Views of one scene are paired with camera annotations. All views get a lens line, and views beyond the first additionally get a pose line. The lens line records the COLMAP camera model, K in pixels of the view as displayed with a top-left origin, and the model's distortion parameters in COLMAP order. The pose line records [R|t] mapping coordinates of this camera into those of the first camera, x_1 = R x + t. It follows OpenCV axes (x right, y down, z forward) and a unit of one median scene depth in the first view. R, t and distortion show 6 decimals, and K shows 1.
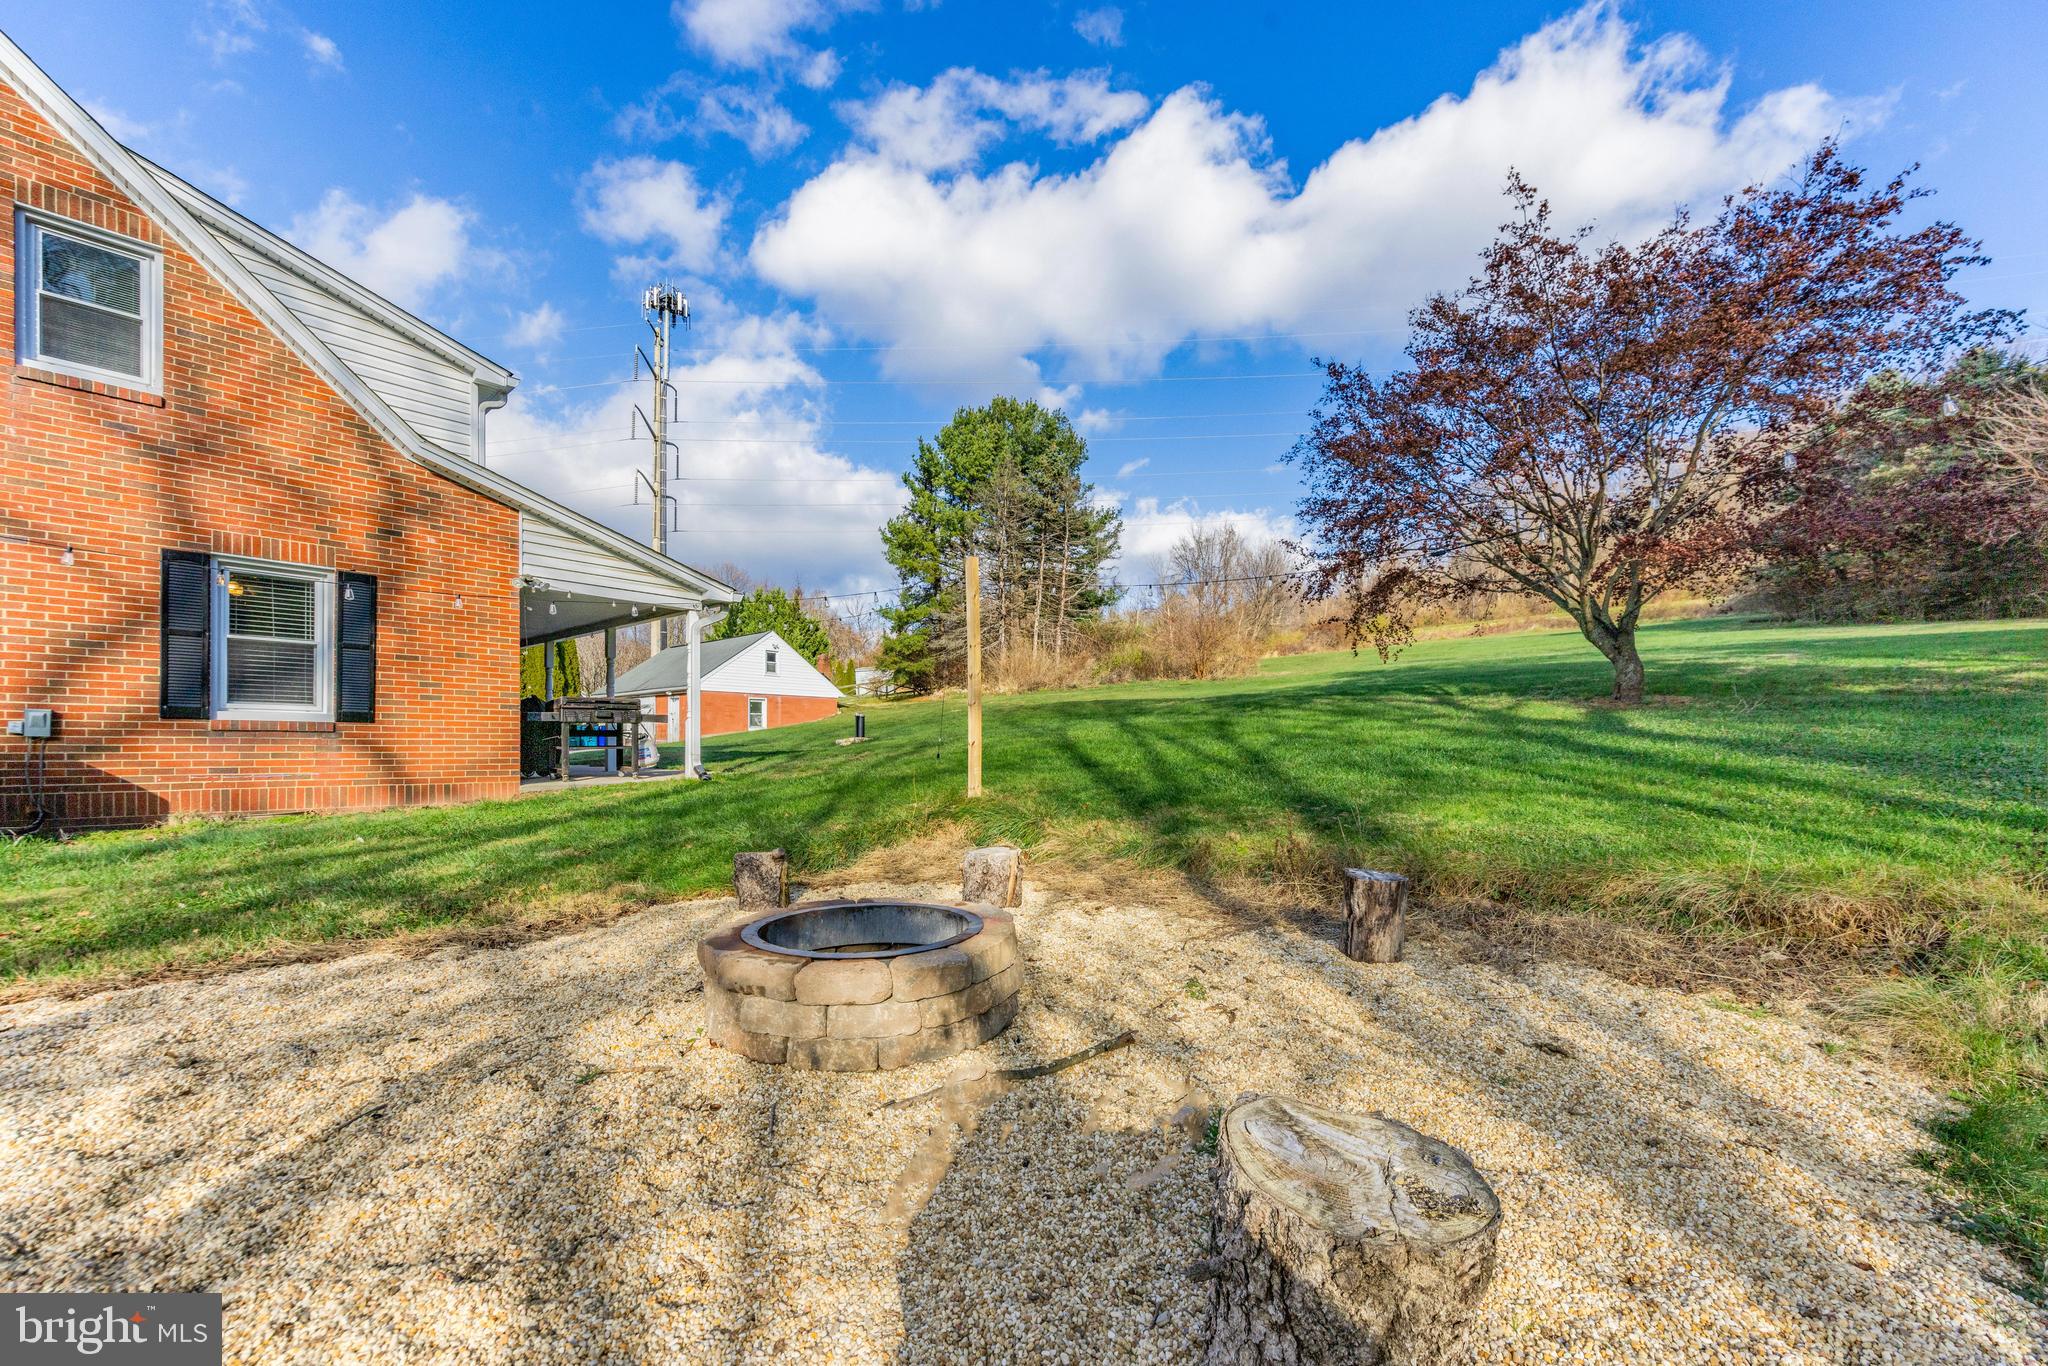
lens RADIAL K [[819.2, 0, 1028.9], [0, 819.2, 746.2], [0, 0, 1]] dist [-0.000424, -0.000125]
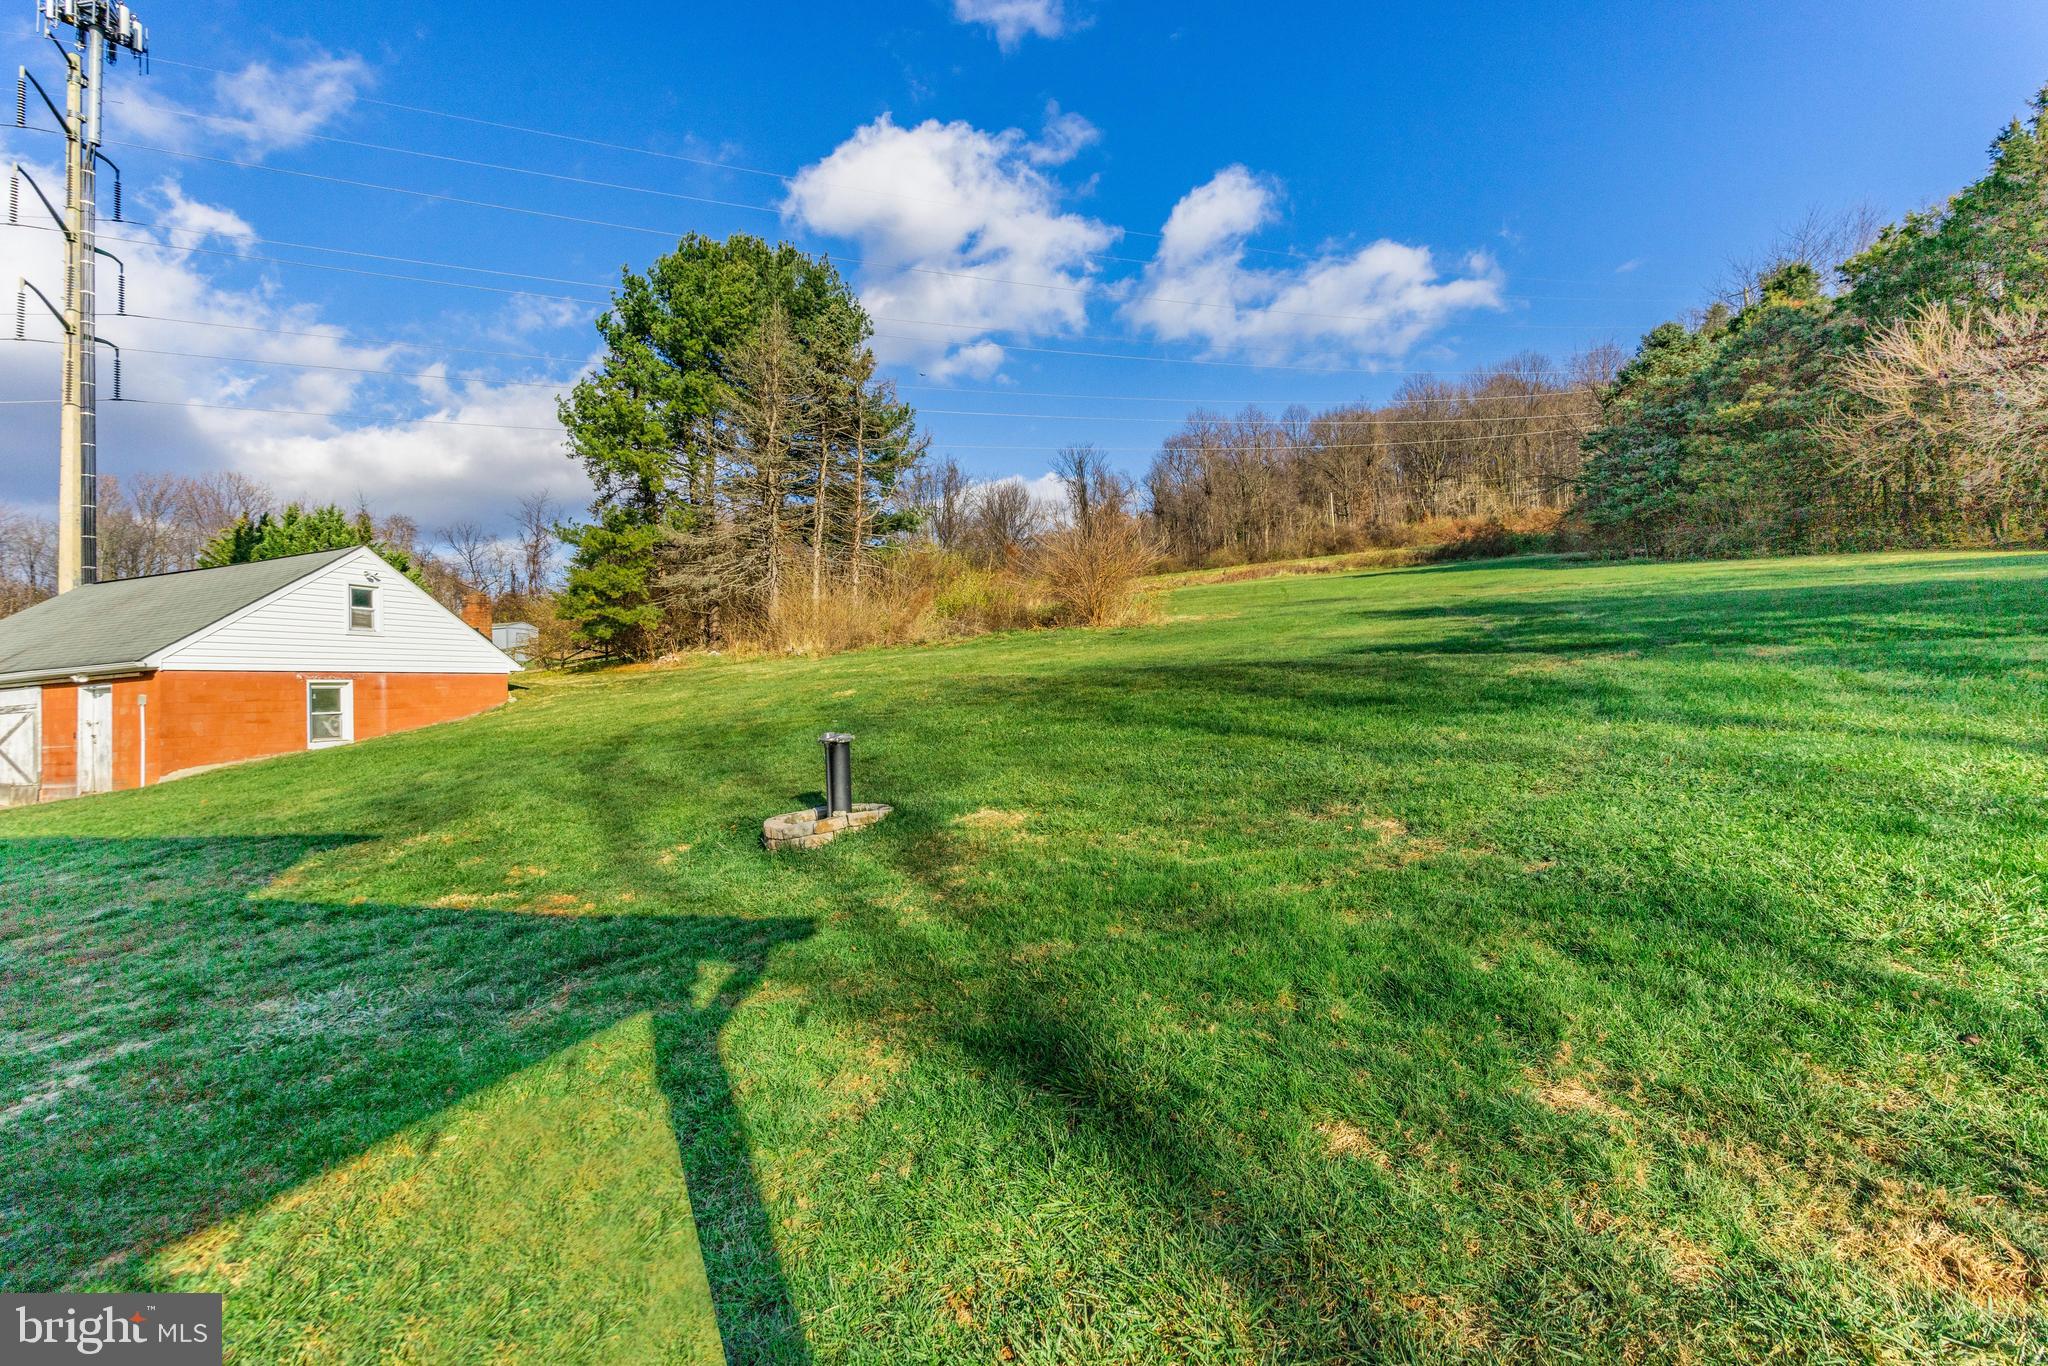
lens RADIAL K [[829.1, 0, 1033.0], [0, 829.1, 653.9], [0, 0, 1]] dist [0.000376, 0.000027]
pose [[0.912476, -0.031722, 0.407899, -0.115433], [0.055656, 0.997346, -0.046940, -0.021917], [-0.405327, 0.065533, 0.911820, 0.291422]]
